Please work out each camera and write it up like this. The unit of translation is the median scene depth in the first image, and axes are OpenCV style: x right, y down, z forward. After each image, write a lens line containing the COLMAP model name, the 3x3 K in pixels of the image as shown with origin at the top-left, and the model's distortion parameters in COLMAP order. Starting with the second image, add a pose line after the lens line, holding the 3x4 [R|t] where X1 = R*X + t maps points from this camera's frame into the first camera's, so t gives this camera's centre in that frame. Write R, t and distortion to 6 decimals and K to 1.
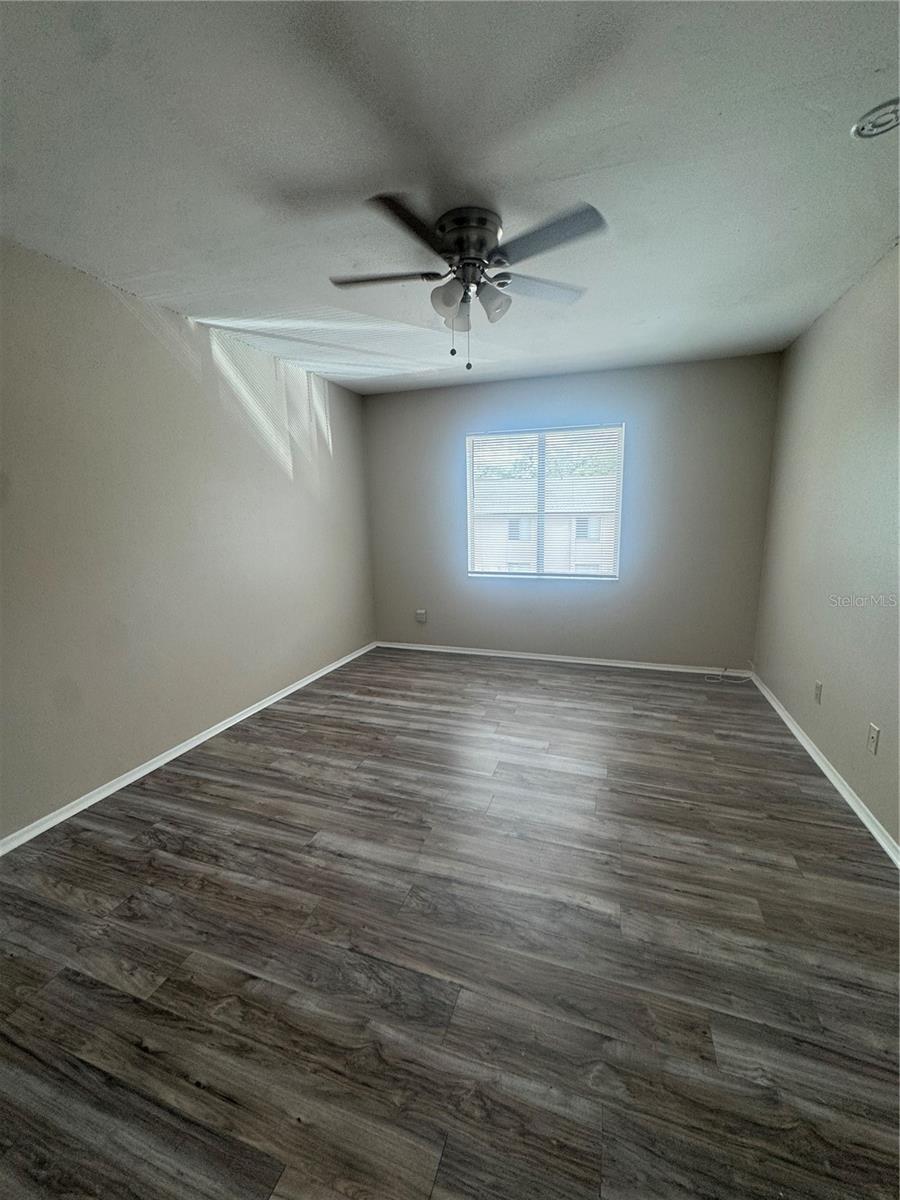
lens RADIAL K [[481.0, 0, 450.7], [0, 481.0, 599.4], [0, 0, 1]] dist [-0.005880, 0.001306]
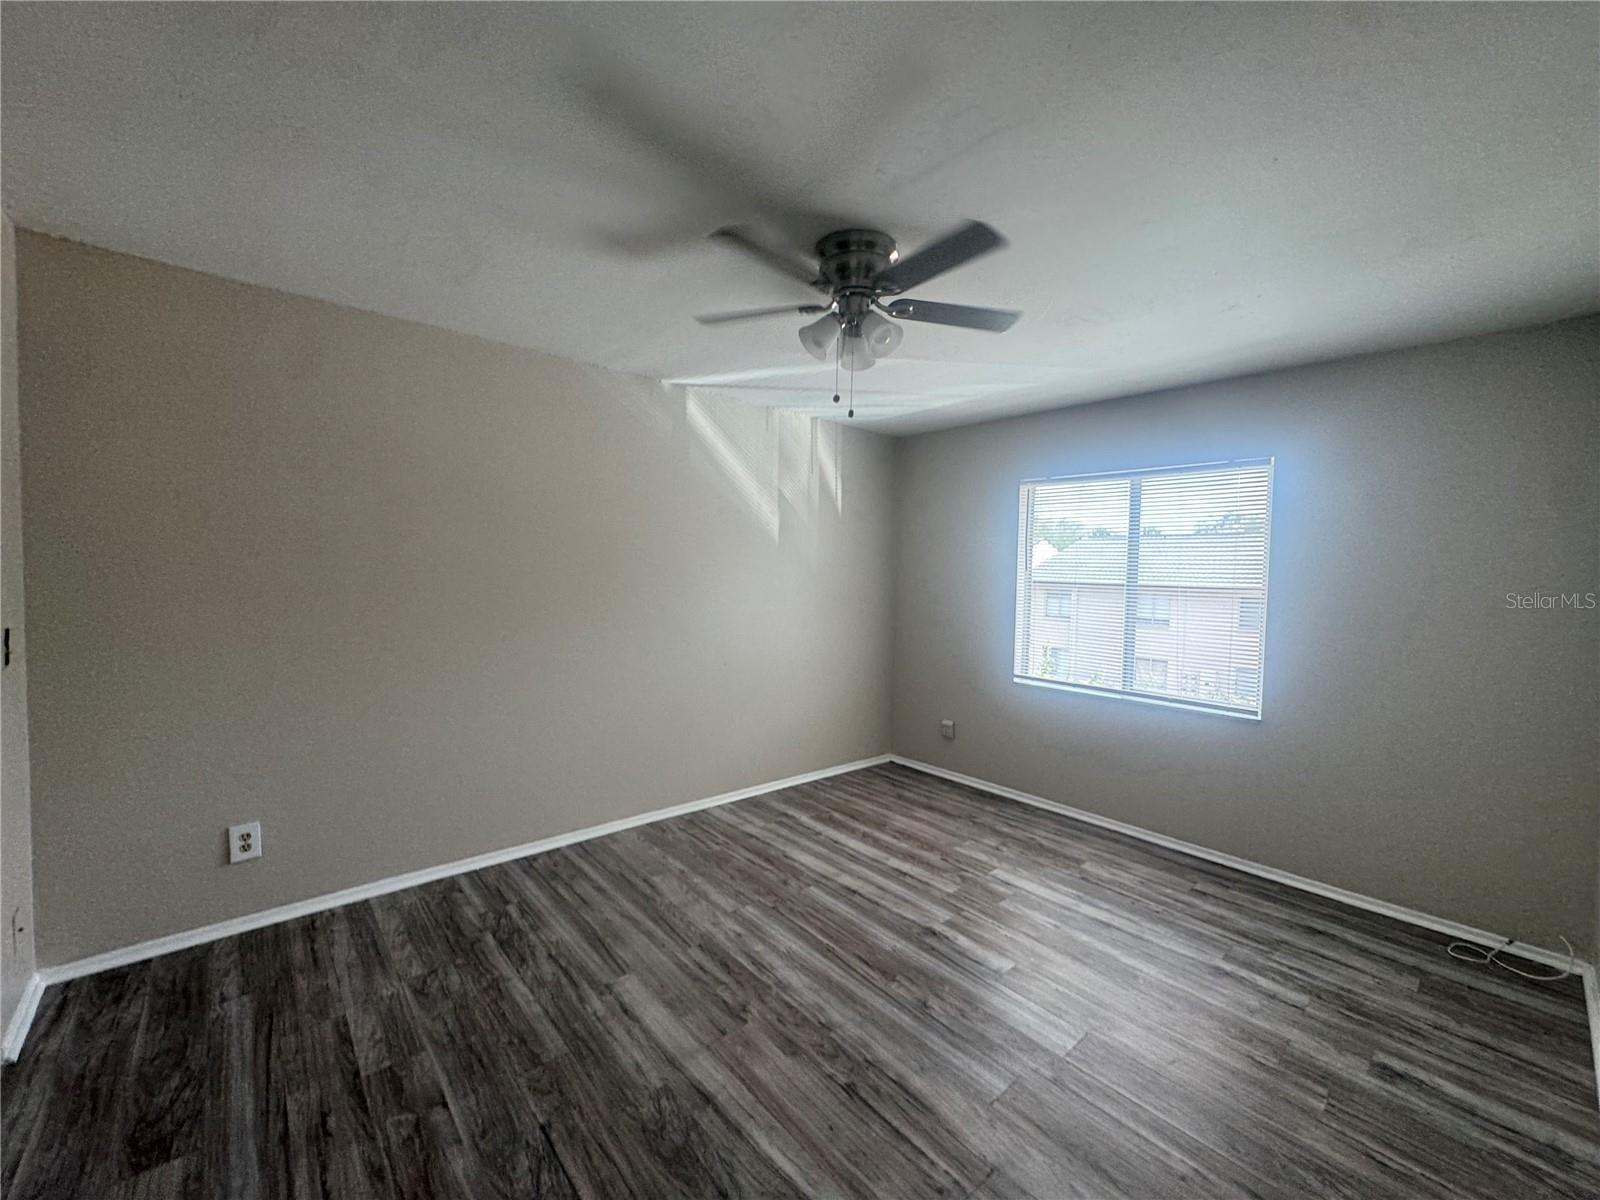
lens RADIAL K [[641.3, 0, 798.7], [0, 641.3, 599.3], [0, 0, 1]] dist [-0.005880, 0.001306]
pose [[0.867633, 0.060446, -0.493518, 0.380783], [-0.127381, 0.986479, -0.103119, -0.054500], [0.480612, 0.152334, 0.863601, 0.082539]]
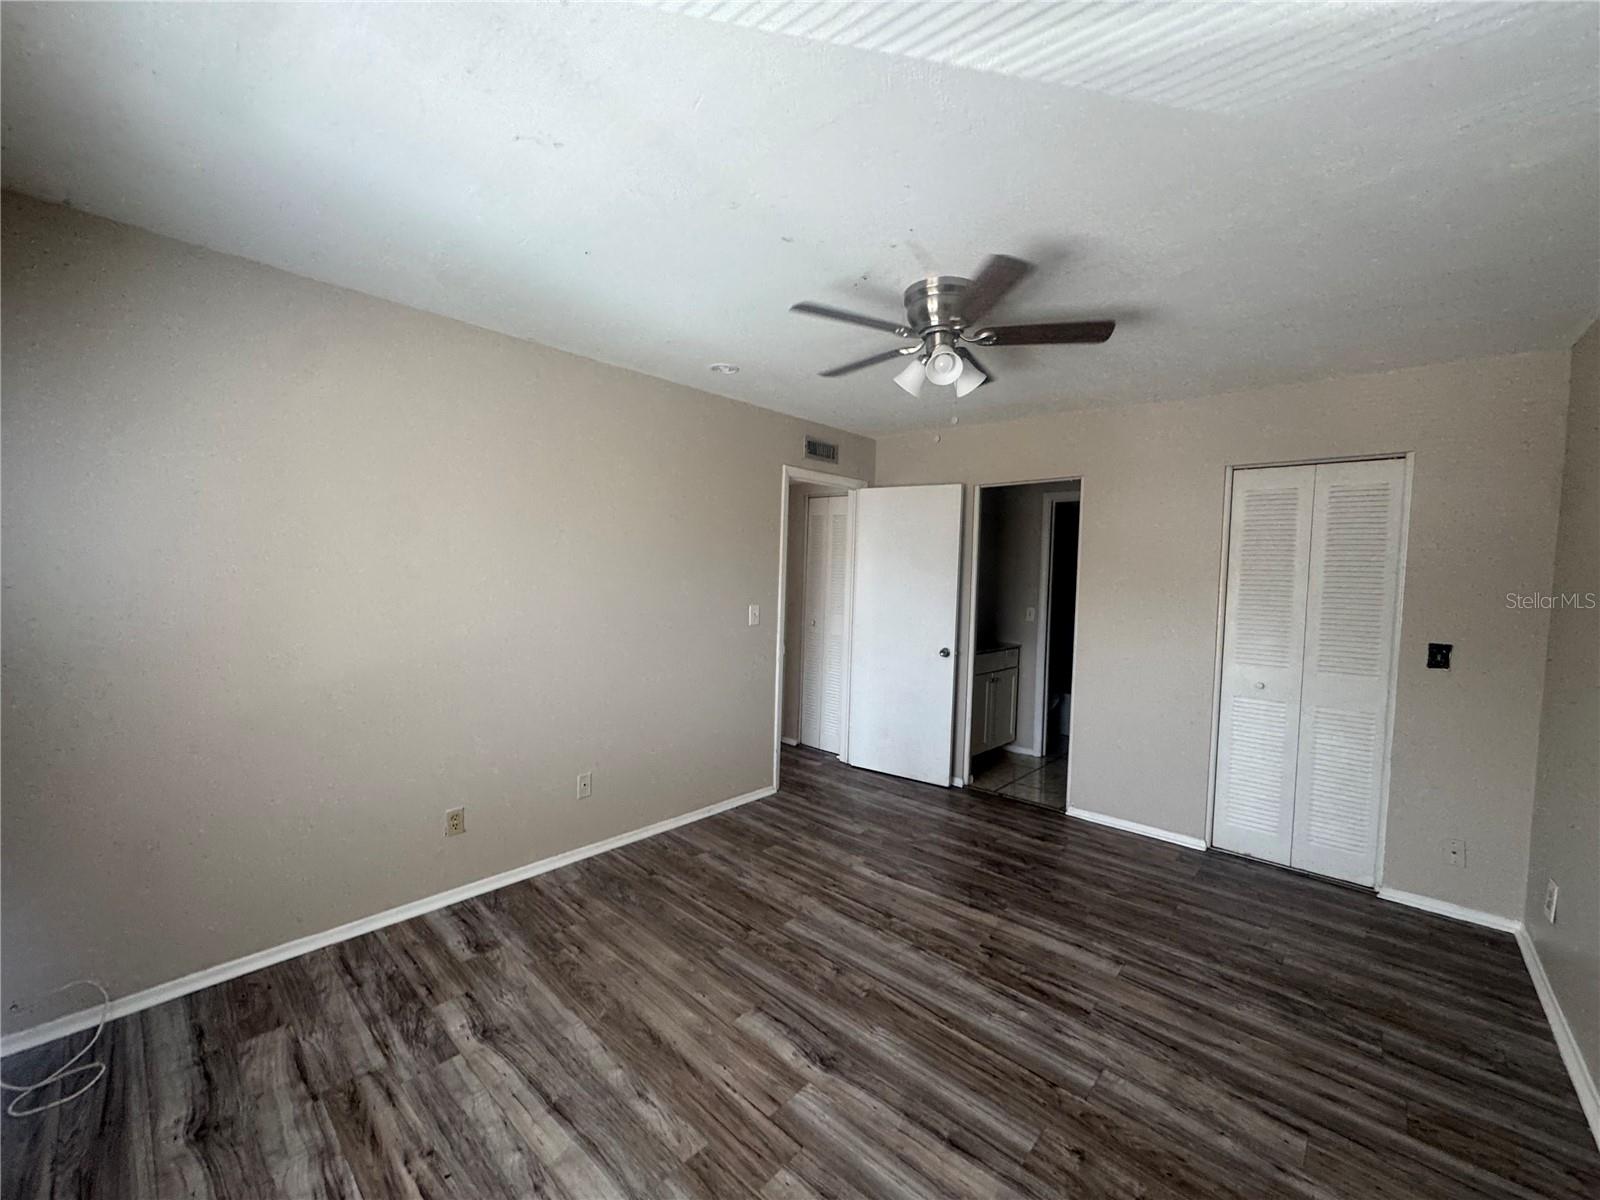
lens RADIAL K [[641.3, 0, 799.1], [0, 641.3, 600.2], [0, 0, 1]] dist [-0.005880, 0.001306]
pose [[-0.917086, -0.028415, 0.397676, -0.154086], [0.059548, 0.976506, 0.207098, -0.351551], [-0.394218, 0.213607, -0.893848, 1.690009]]
